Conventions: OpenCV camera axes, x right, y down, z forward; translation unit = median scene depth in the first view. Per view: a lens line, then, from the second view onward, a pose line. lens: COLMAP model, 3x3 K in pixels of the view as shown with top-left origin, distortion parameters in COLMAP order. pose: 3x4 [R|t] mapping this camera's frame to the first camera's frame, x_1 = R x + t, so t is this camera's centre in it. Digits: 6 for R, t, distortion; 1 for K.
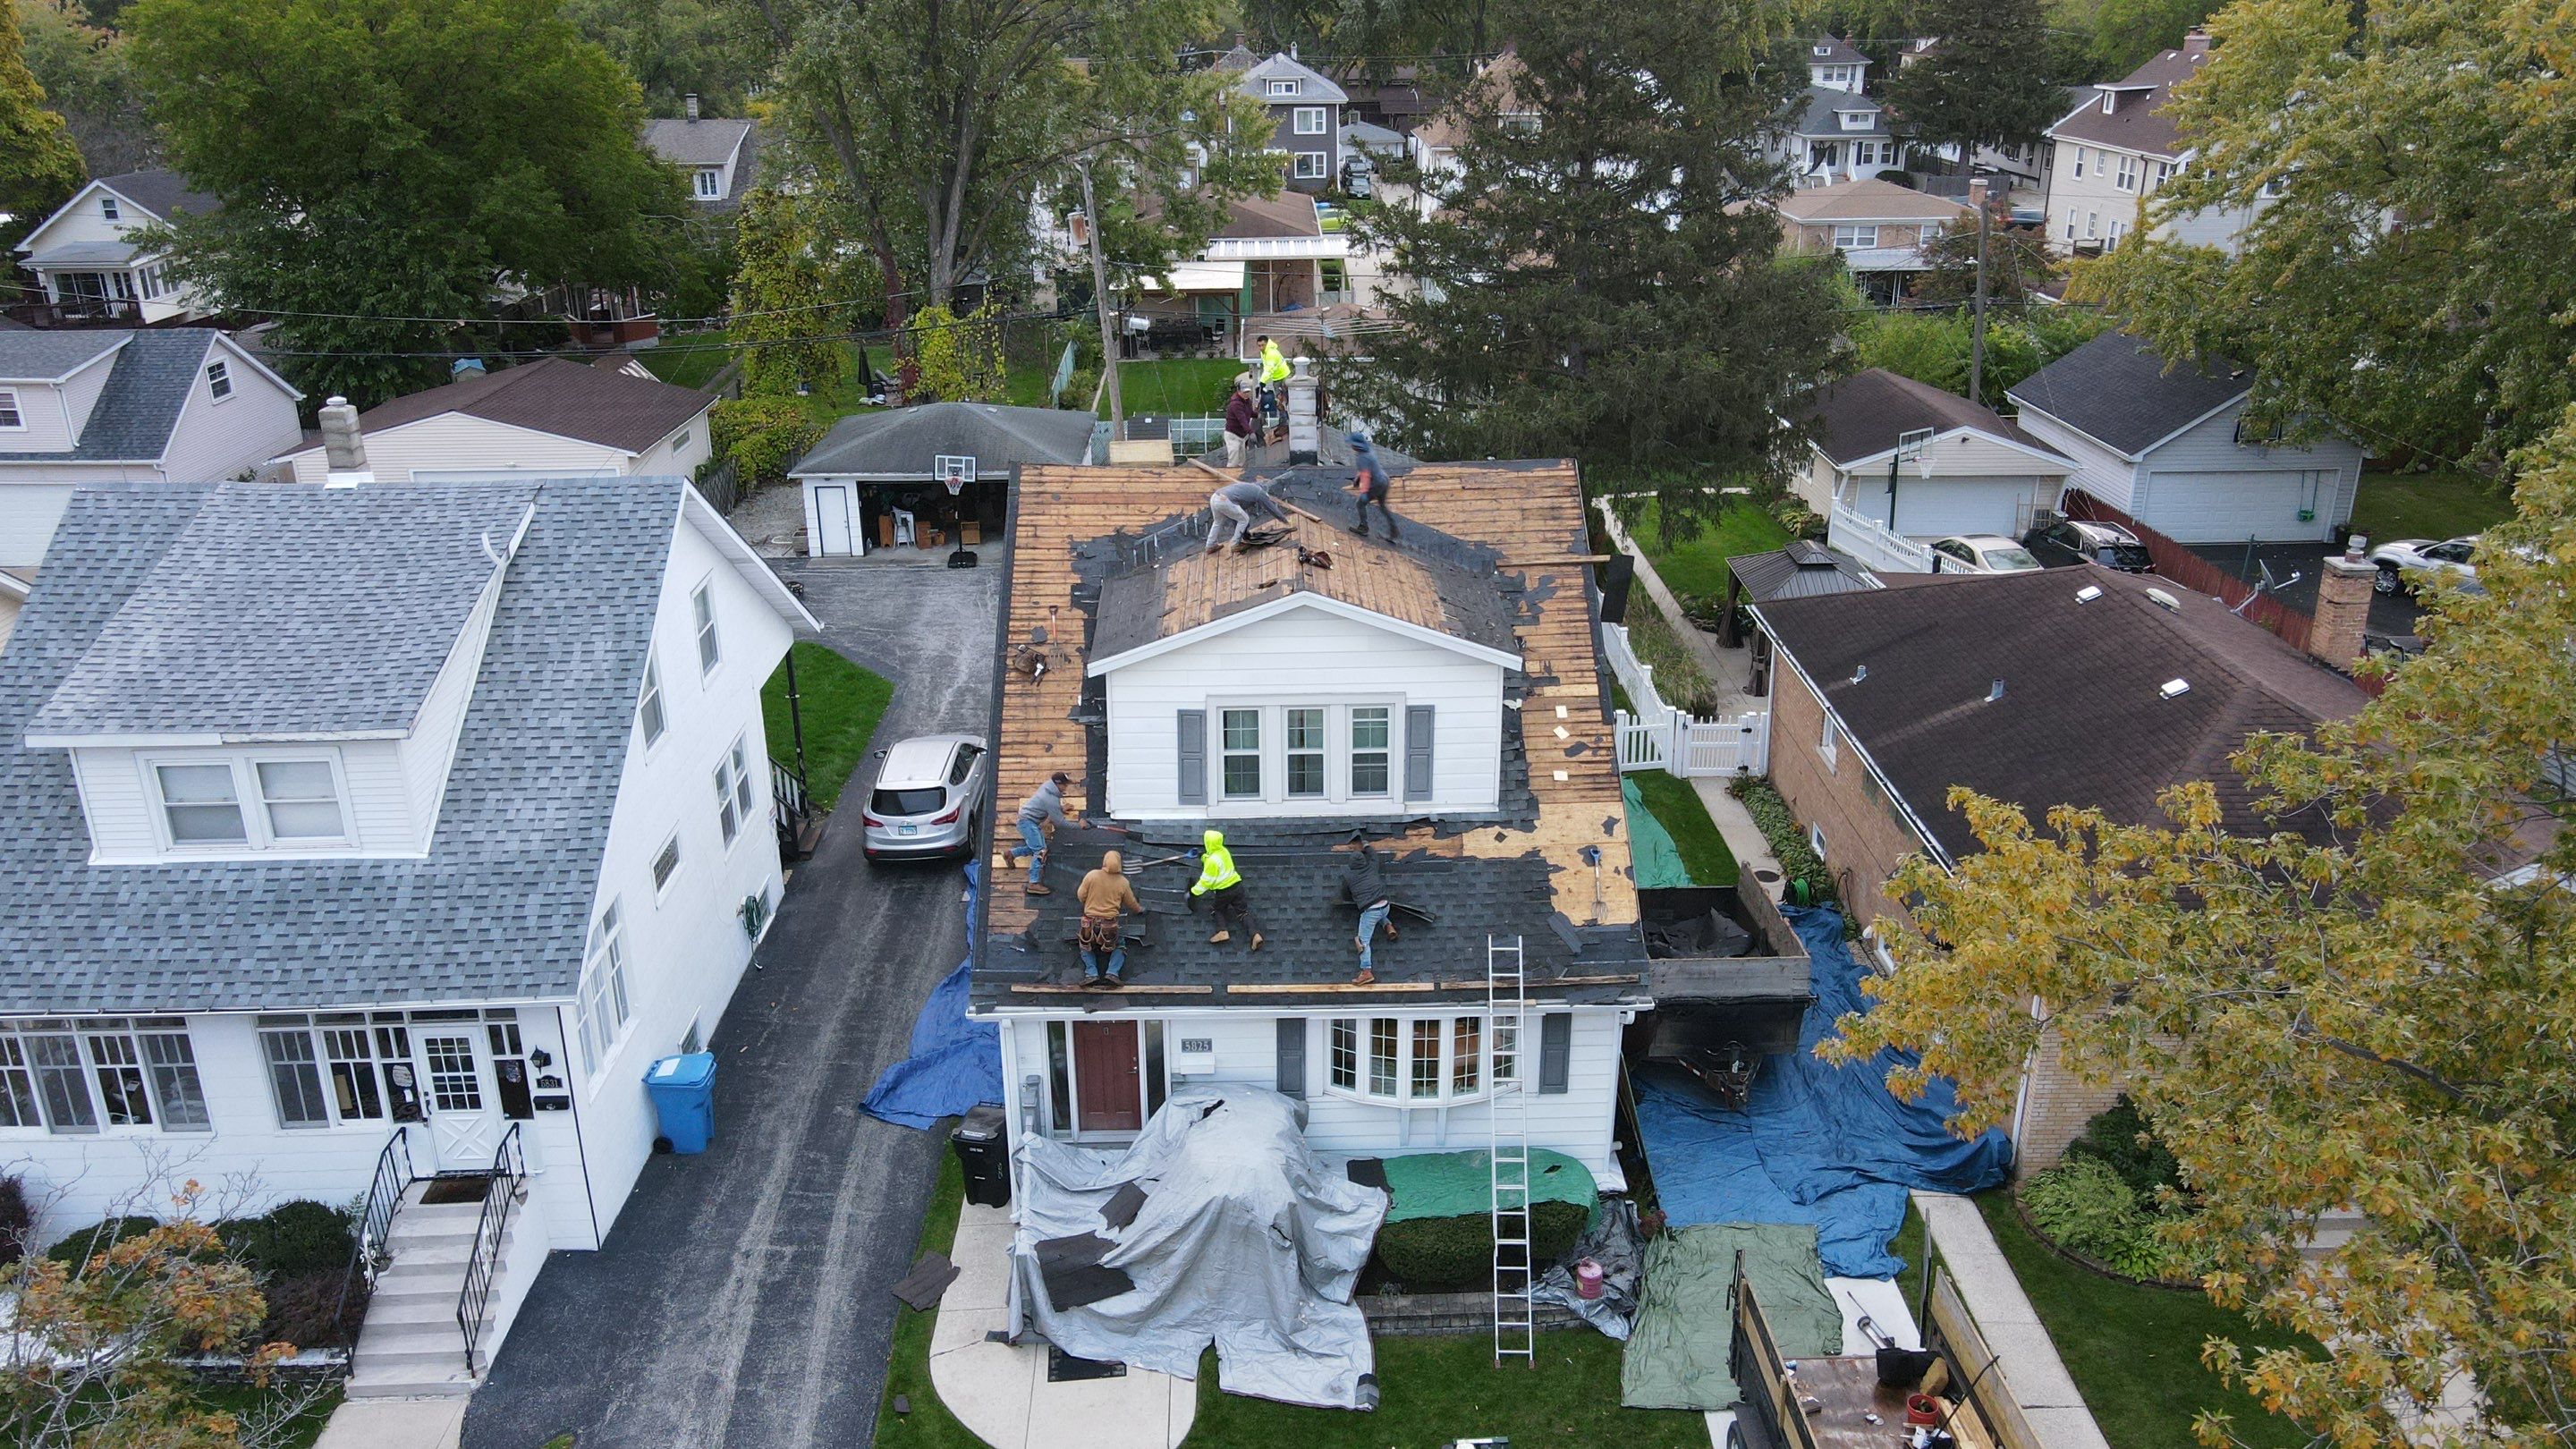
lens RADIAL K [[1903.2, 0, 1289.5], [0, 1903.2, 719.4], [0, 0, 1]] dist [0.005037, 0.020913]
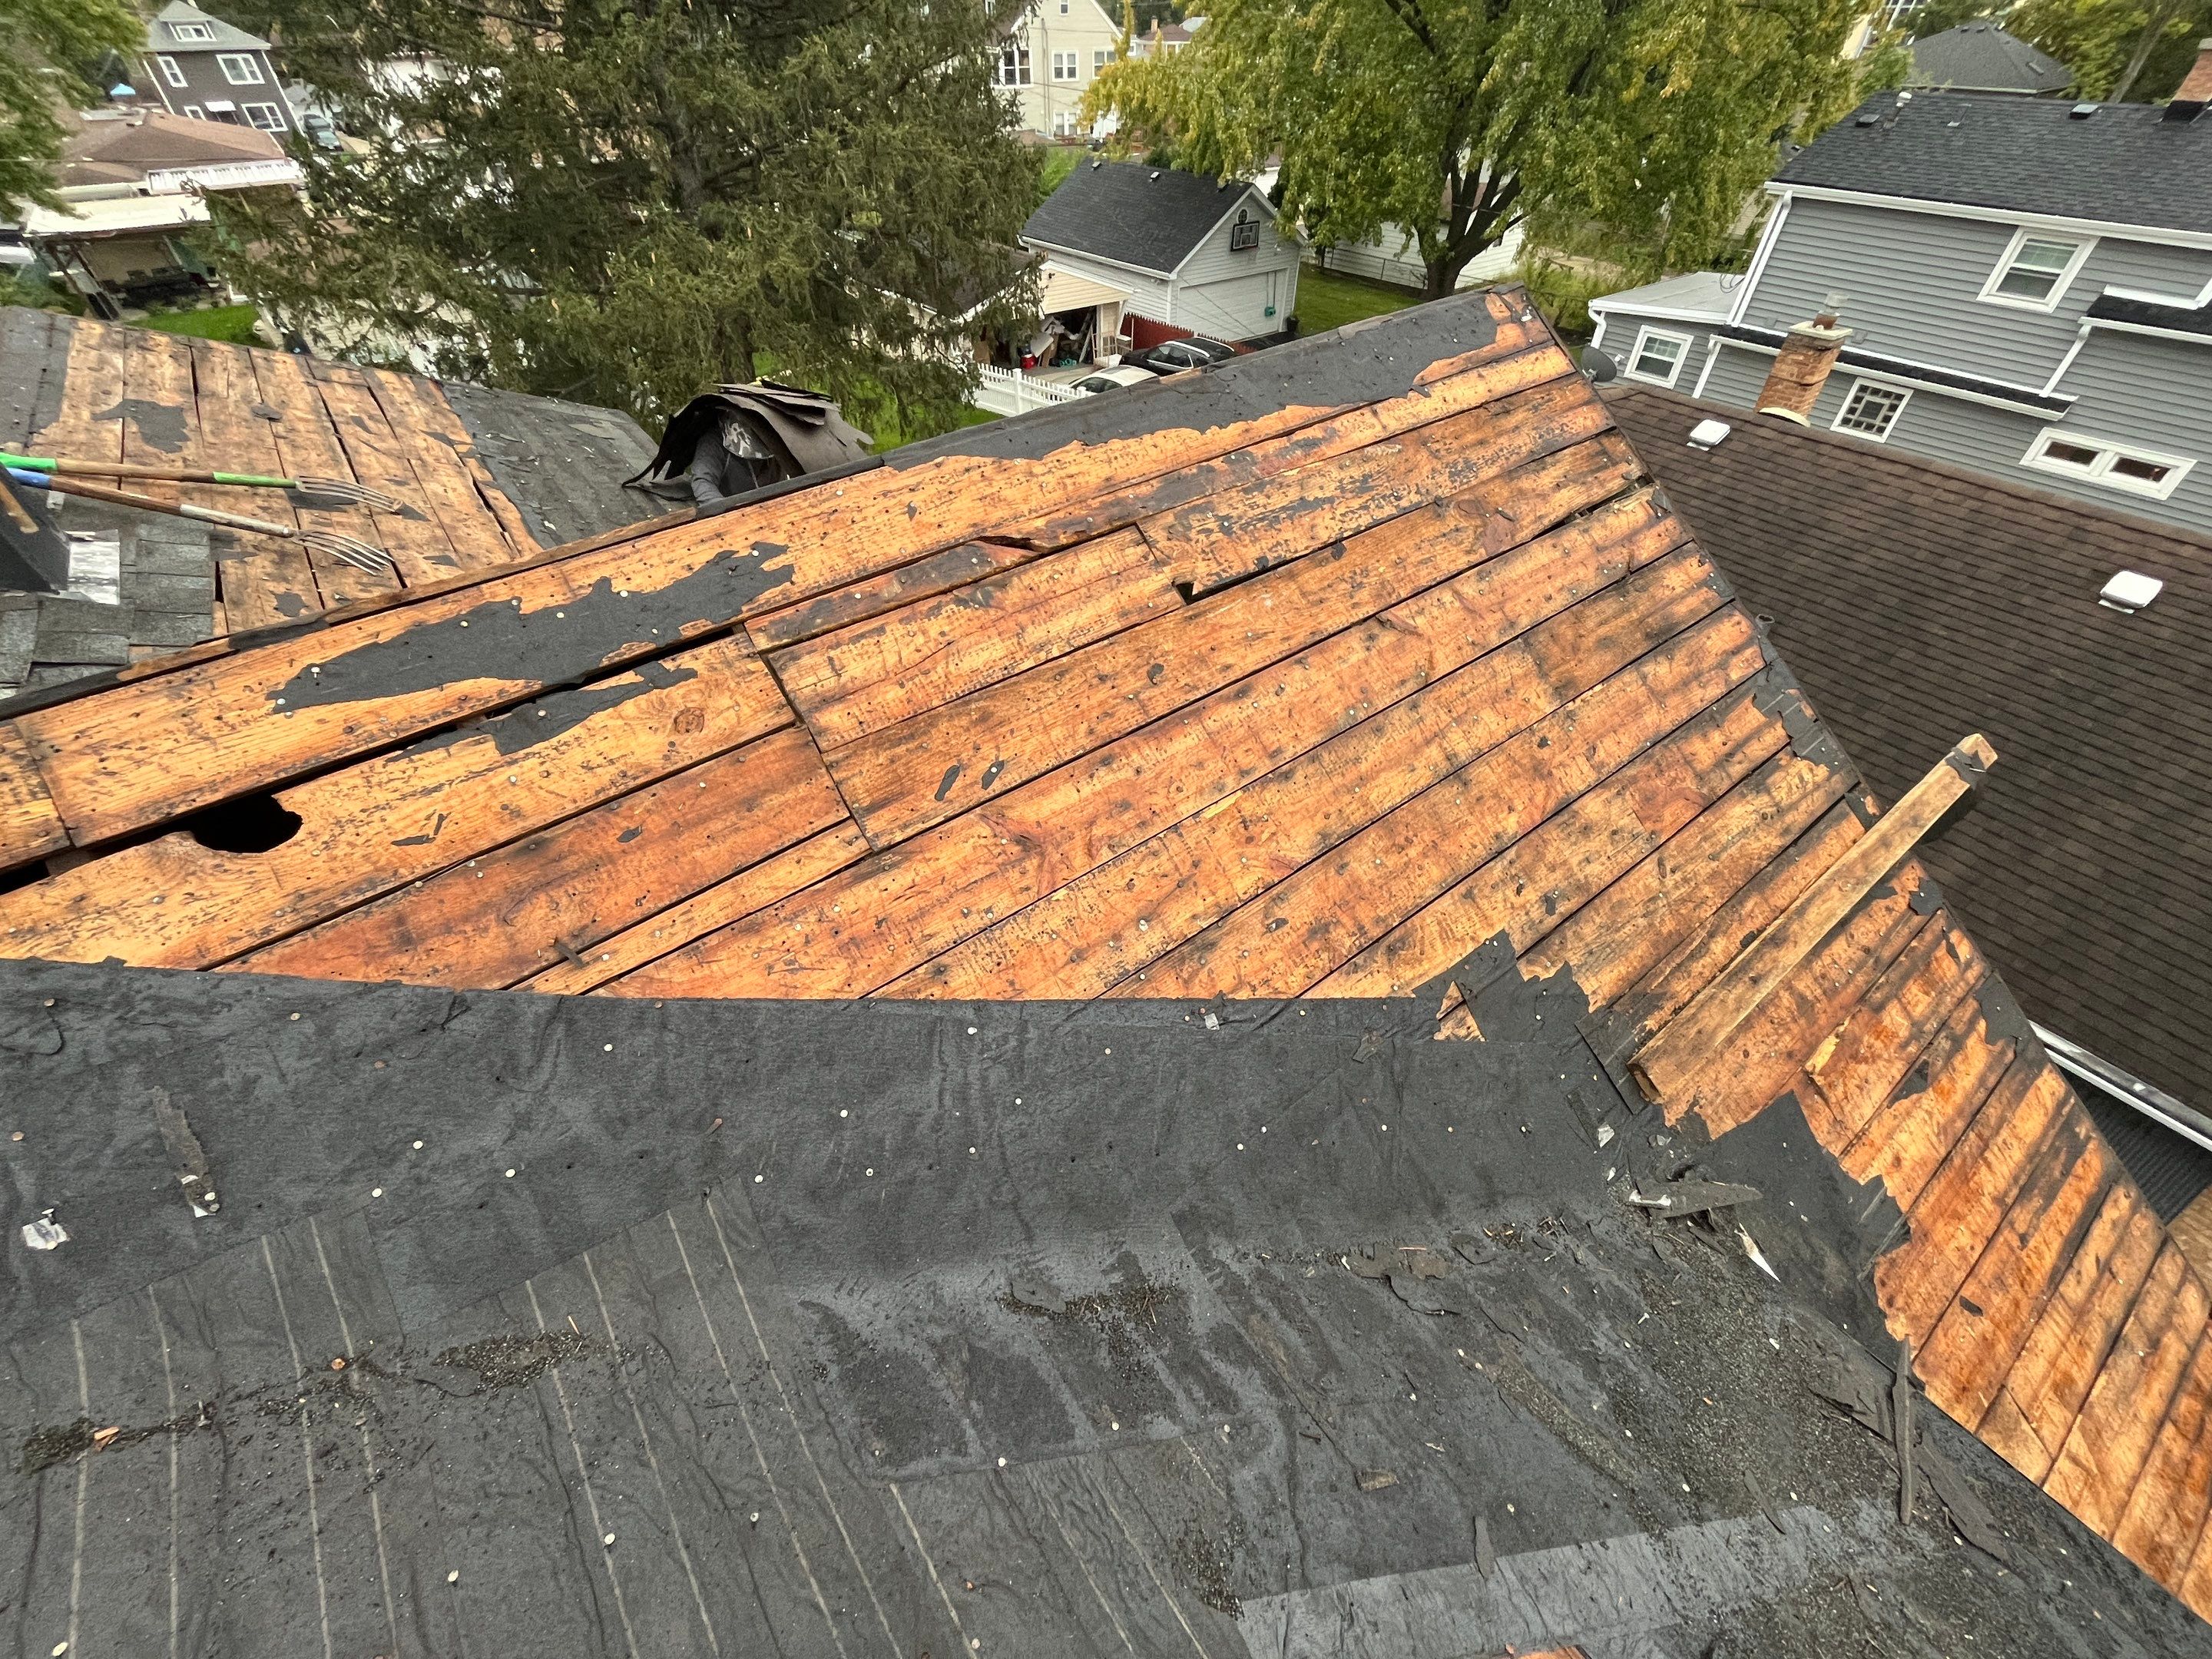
lens RADIAL K [[893.5, 0, 1102.1], [0, 893.5, 827.9], [0, 0, 1]] dist [-0.002627, -0.000705]
pose [[0.804067, -0.397879, 0.441778, 0.053702], [0.211245, 0.885768, 0.413269, -0.152837], [-0.555744, -0.238973, 0.796267, 1.063631]]
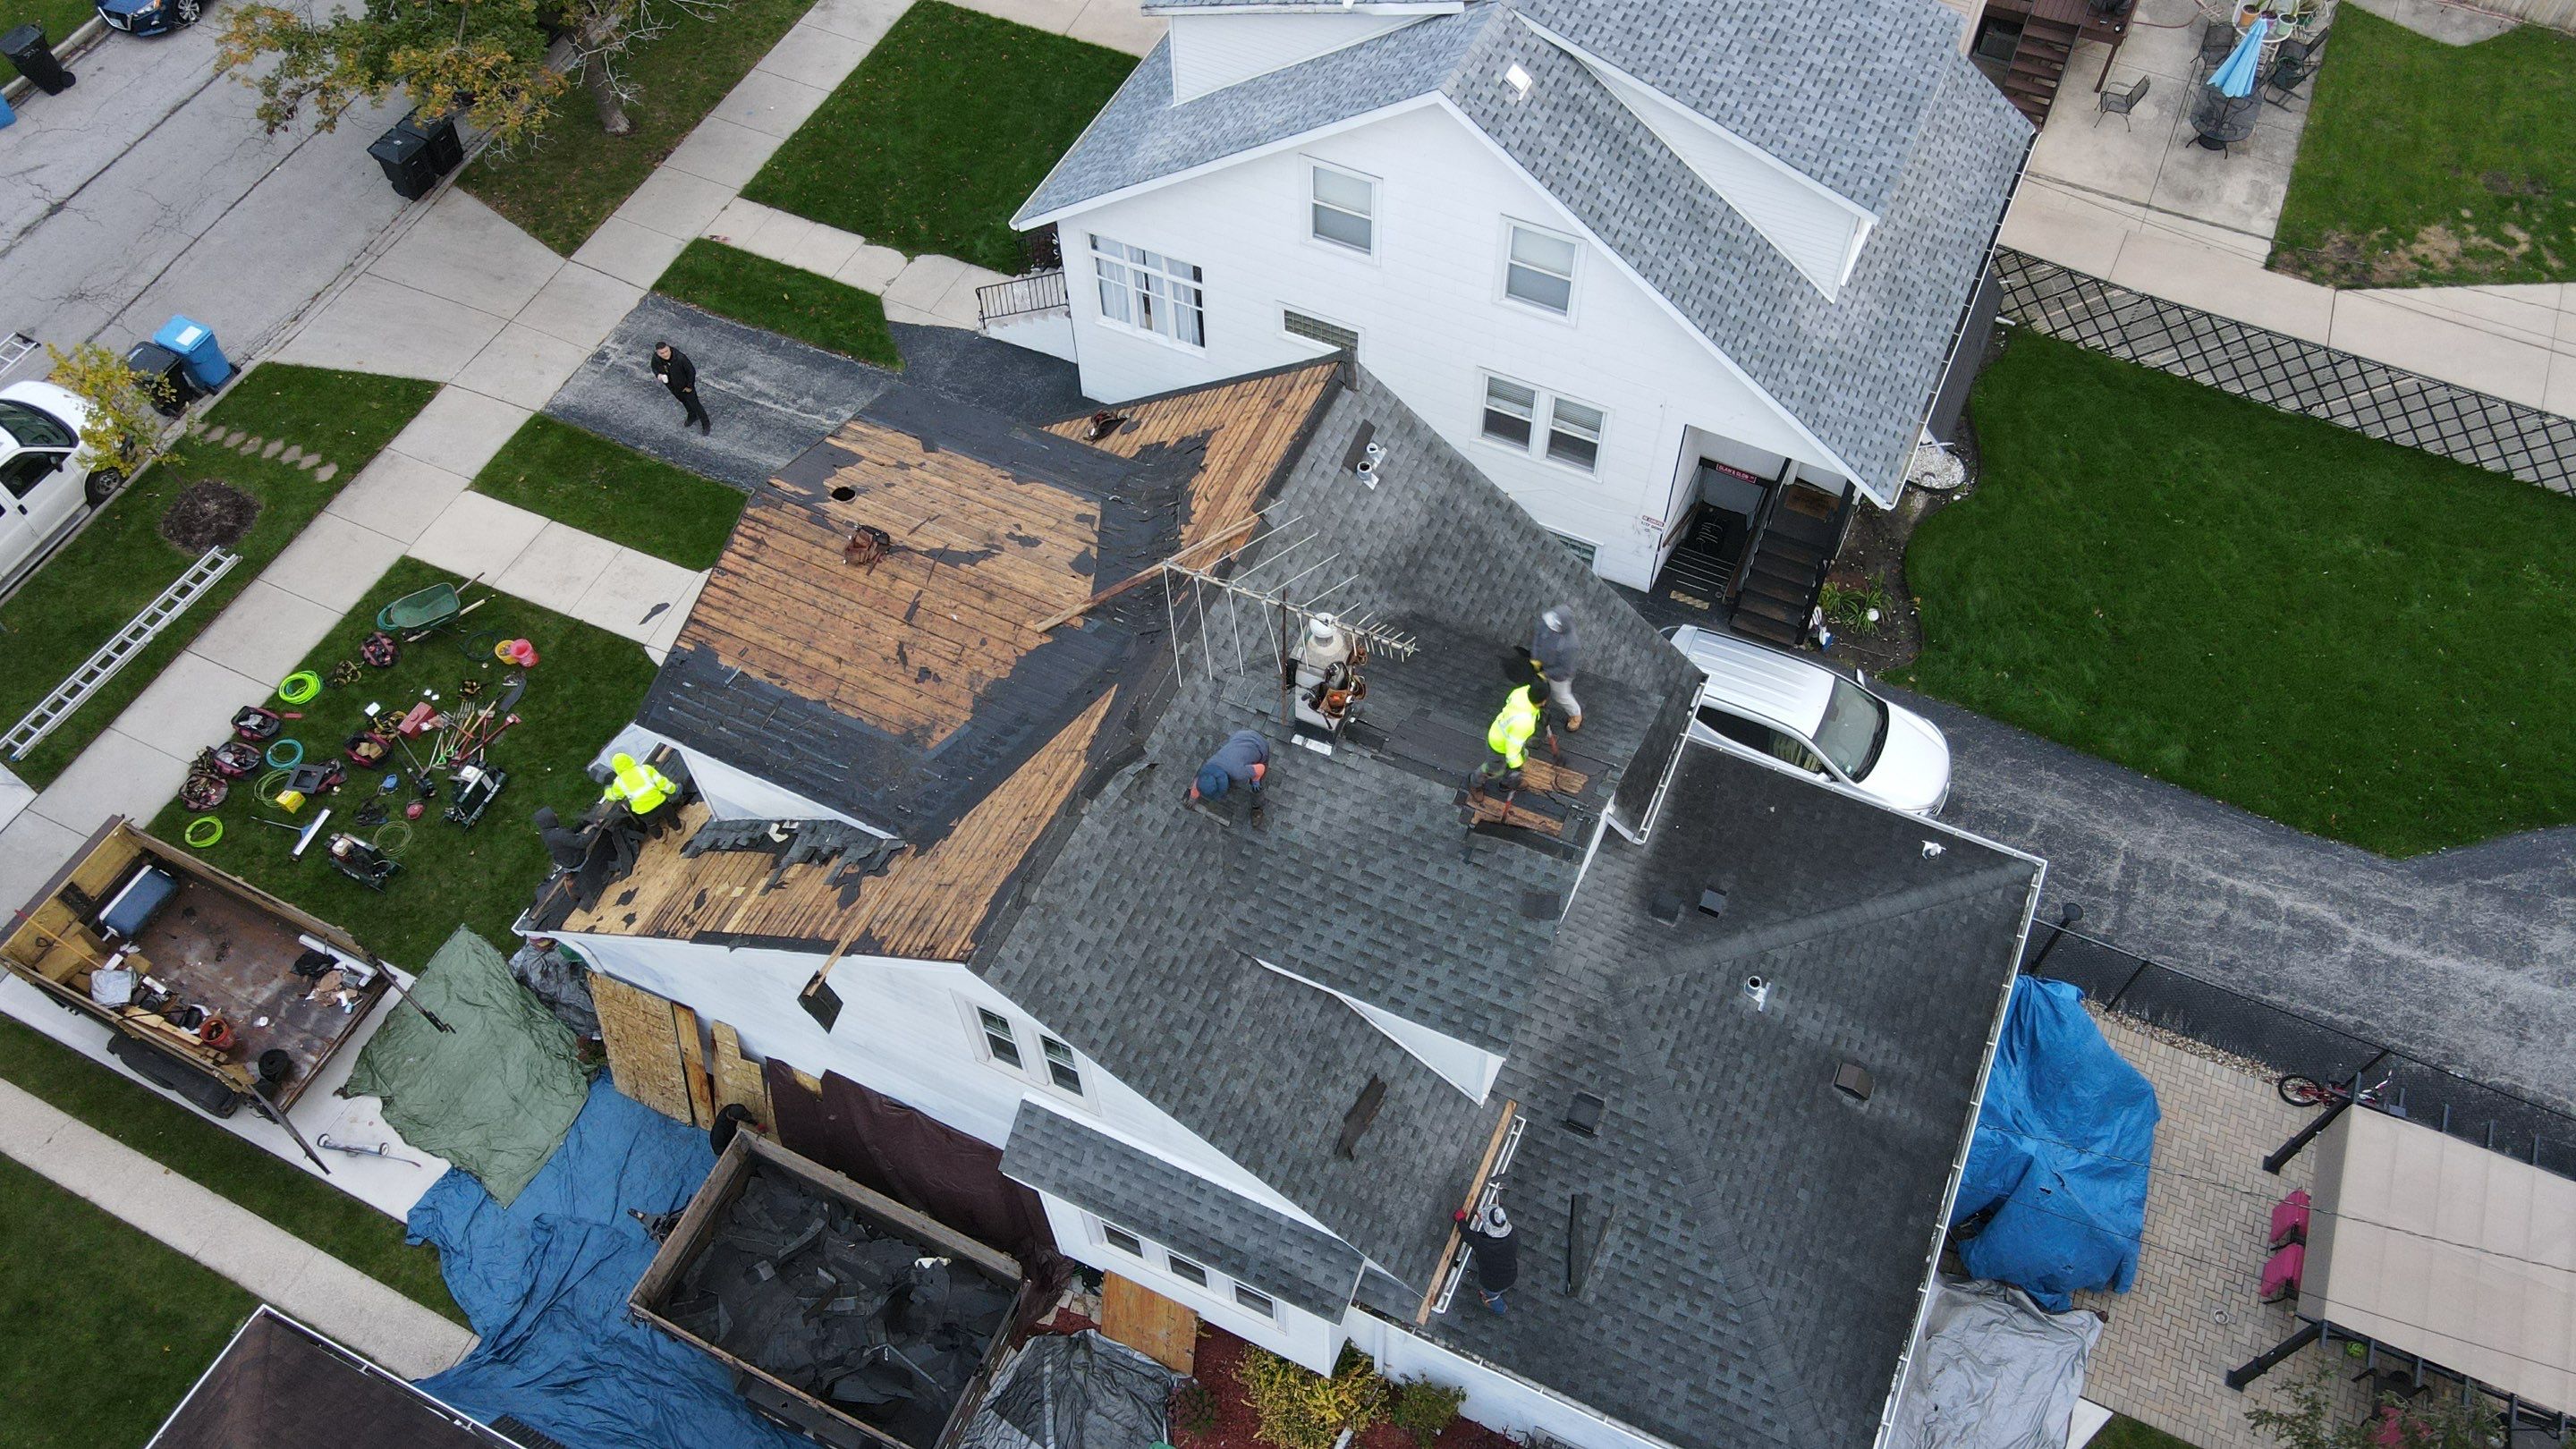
lens RADIAL K [[1903.2, 0, 1291.3], [0, 1903.2, 708.2], [0, 0, 1]] dist [0.005037, 0.020913]
pose [[-0.443117, 0.749416, -0.491959, 0.389243], [-0.308407, 0.387841, 0.868599, -0.830157], [0.841744, 0.536614, 0.059266, 1.148088]]
